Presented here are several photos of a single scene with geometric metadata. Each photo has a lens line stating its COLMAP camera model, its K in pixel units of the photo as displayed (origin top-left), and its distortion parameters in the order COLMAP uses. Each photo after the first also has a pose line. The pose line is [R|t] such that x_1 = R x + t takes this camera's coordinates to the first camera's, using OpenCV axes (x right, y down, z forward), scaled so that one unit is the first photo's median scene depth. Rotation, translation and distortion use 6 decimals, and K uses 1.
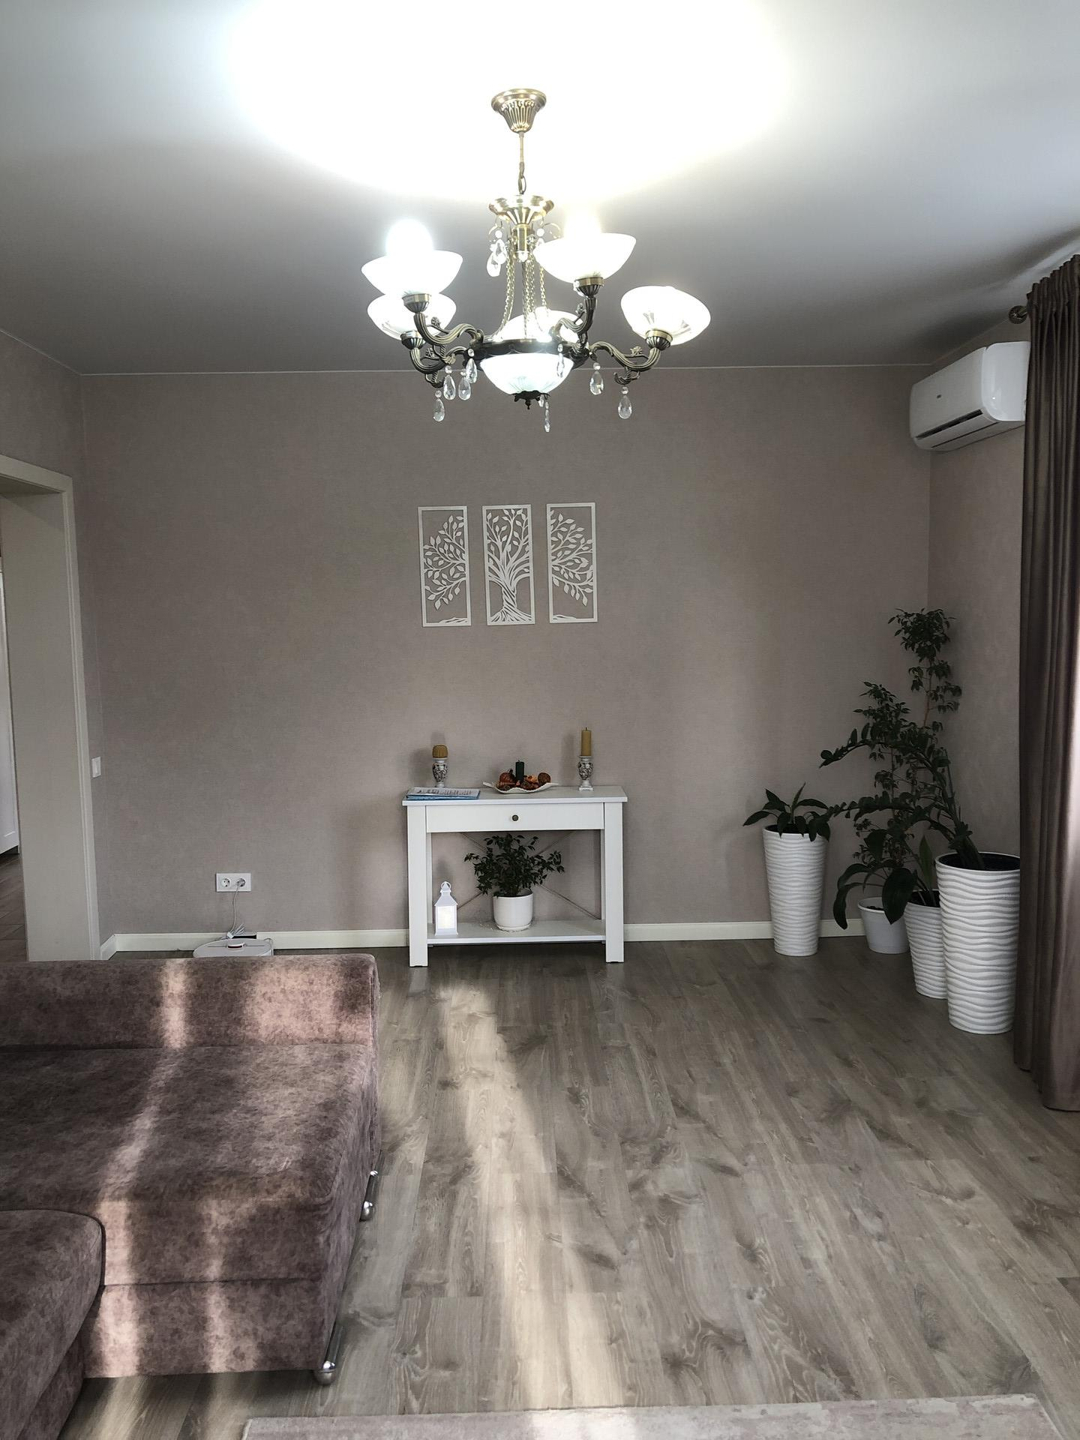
lens RADIAL K [[1188.7, 0, 548.7], [0, 1188.7, 725.7], [0, 0, 1]] dist [0.015098, -0.005989]
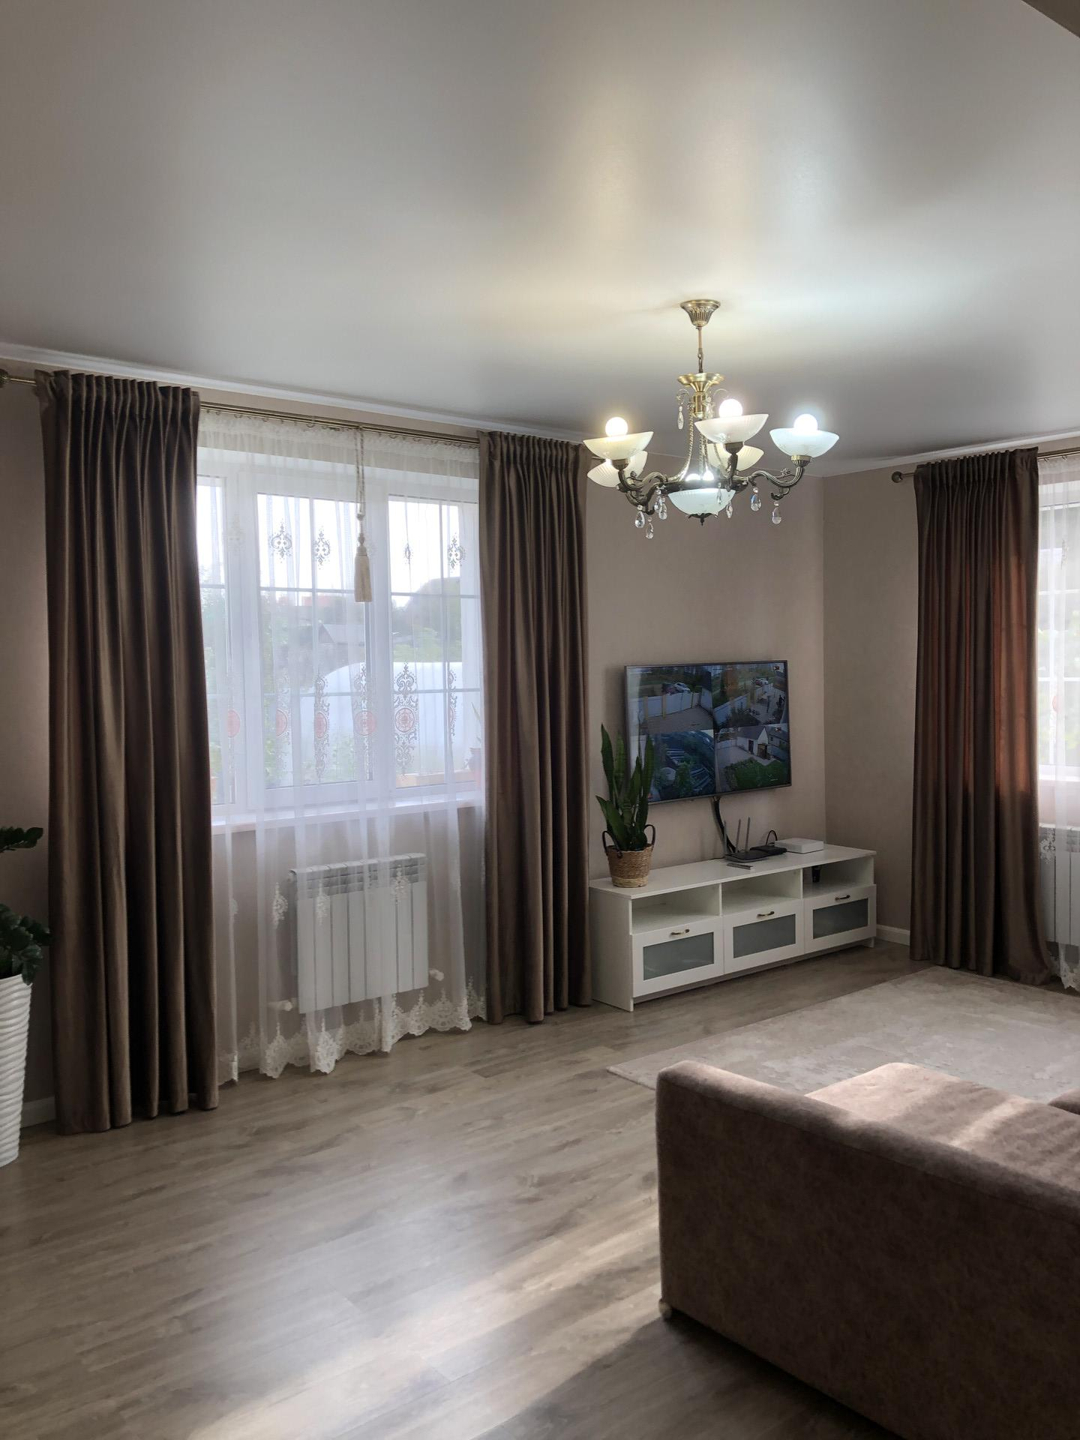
lens RADIAL K [[1188.7, 0, 545.9], [0, 1188.7, 718.5], [0, 0, 1]] dist [0.015098, -0.005989]
pose [[-0.596313, -0.014067, 0.802629, -0.844908], [0.105015, 0.989887, 0.095370, -0.162159], [-0.795853, 0.141159, -0.588805, 1.644997]]
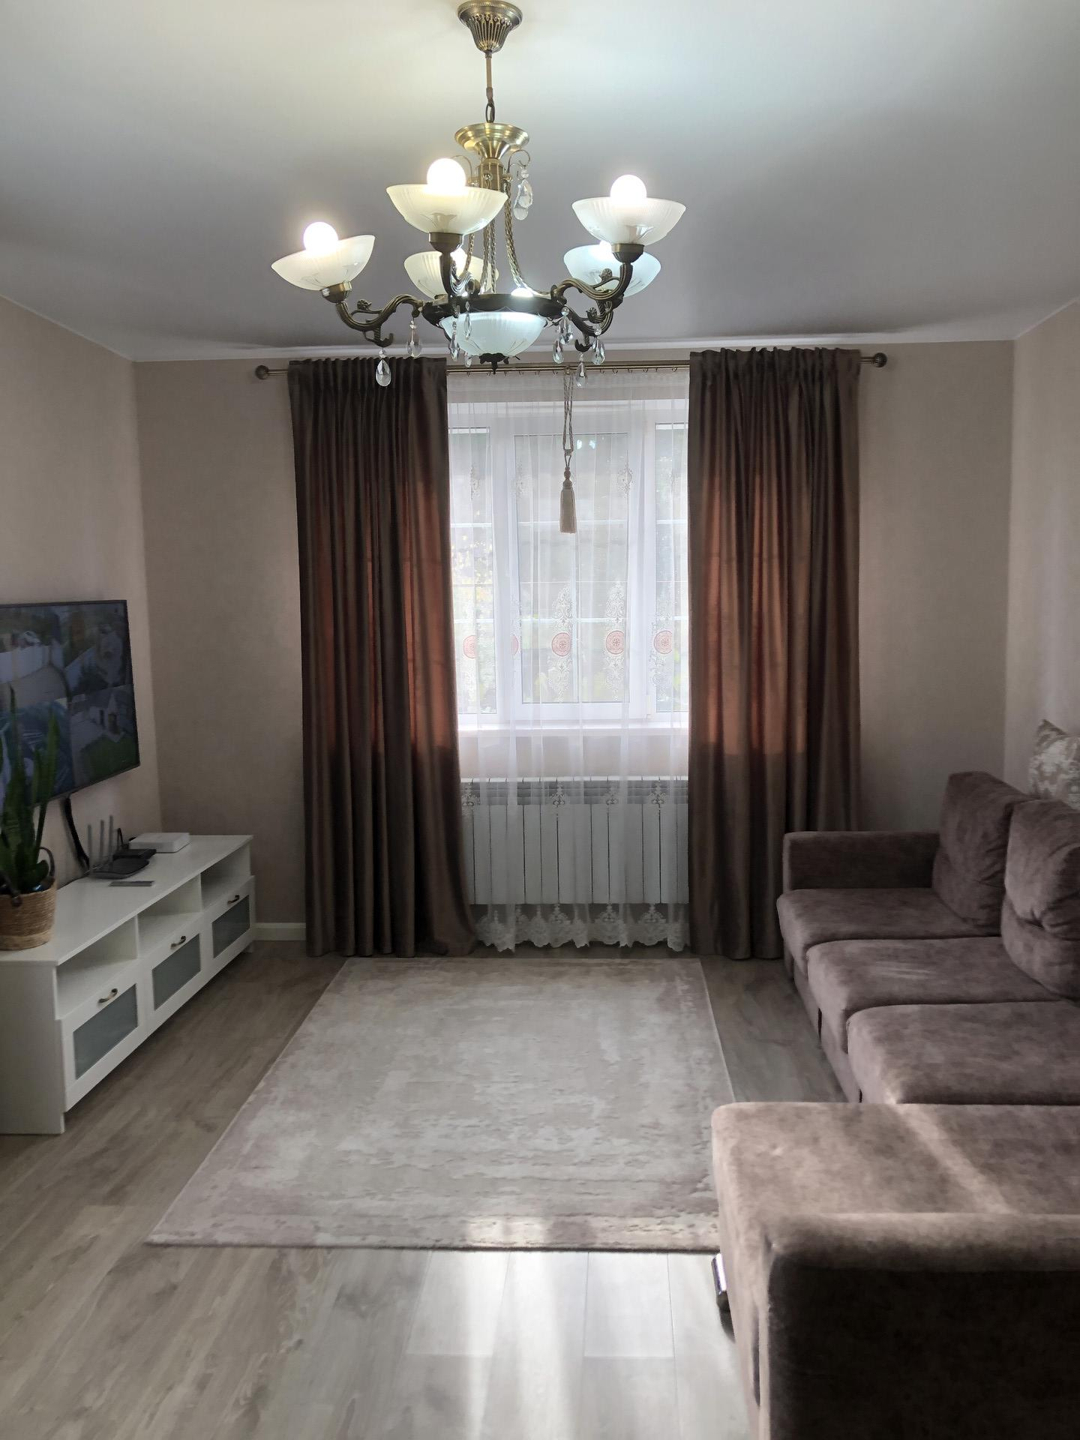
lens RADIAL K [[1188.7, 0, 544.6], [0, 1188.7, 714.1], [0, 0, 1]] dist [0.015098, -0.005989]
pose [[-0.995177, 0.020876, 0.095847, -0.107966], [0.039550, 0.979545, 0.197301, -0.160403], [-0.089768, 0.200140, -0.975646, 1.577923]]
